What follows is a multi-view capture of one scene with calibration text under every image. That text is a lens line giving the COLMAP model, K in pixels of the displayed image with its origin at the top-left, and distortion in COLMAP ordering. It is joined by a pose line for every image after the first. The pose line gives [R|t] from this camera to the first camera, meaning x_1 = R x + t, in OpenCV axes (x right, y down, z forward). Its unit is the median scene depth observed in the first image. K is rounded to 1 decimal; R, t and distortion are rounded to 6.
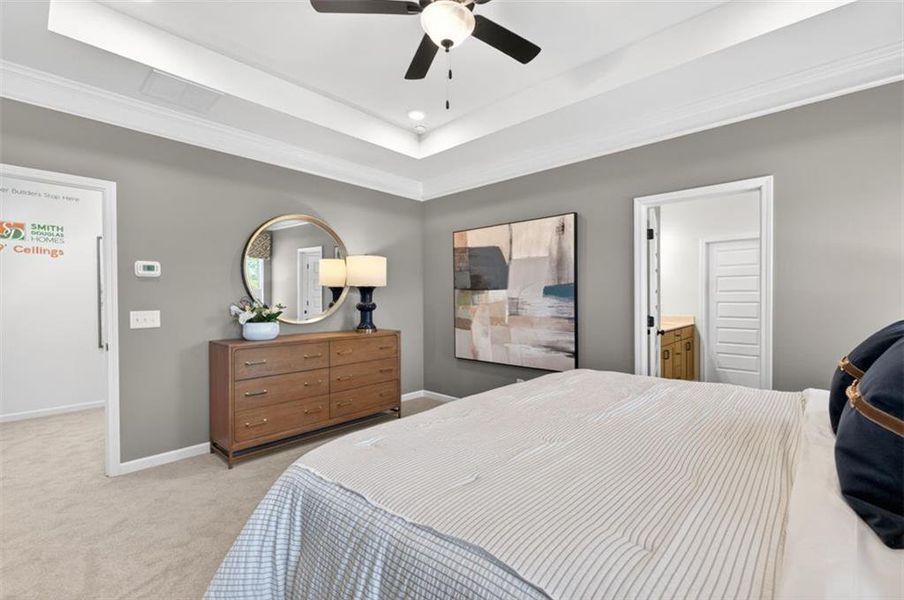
lens RADIAL K [[395.4, 0, 453.6], [0, 395.4, 302.1], [0, 0, 1]] dist [0.005294, -0.003815]
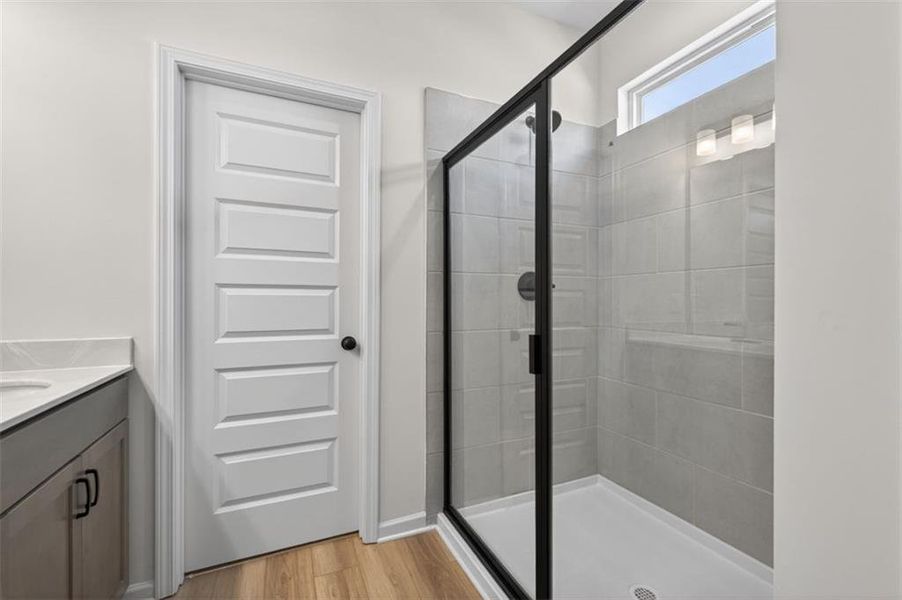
lens RADIAL K [[394.5, 0, 478.9], [0, 394.5, 300.4], [0, 0, 1]] dist [0.005294, -0.003815]
pose [[0.361013, 0.002185, 0.932558, 0.457703], [0.000585, 0.999997, -0.002569, 0.012698], [-0.932561, 0.001473, 0.361011, 0.708780]]
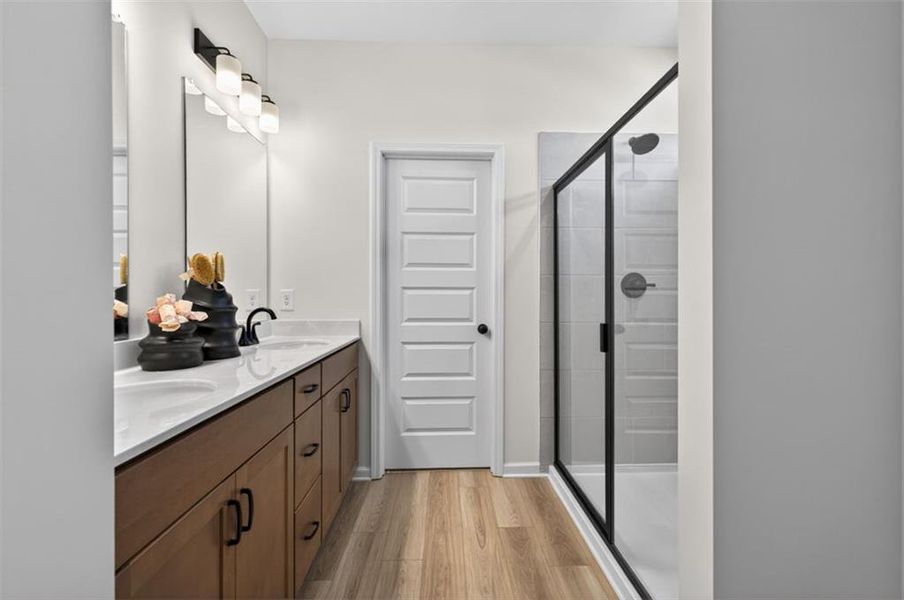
lens RADIAL K [[395.4, 0, 455.3], [0, 395.4, 296.7], [0, 0, 1]] dist [0.005294, -0.003815]
pose [[0.717165, 0.002534, 0.696899, 0.387718], [-0.000056, 0.999994, -0.003578, 0.012175], [-0.696904, 0.002527, 0.717160, 0.626660]]
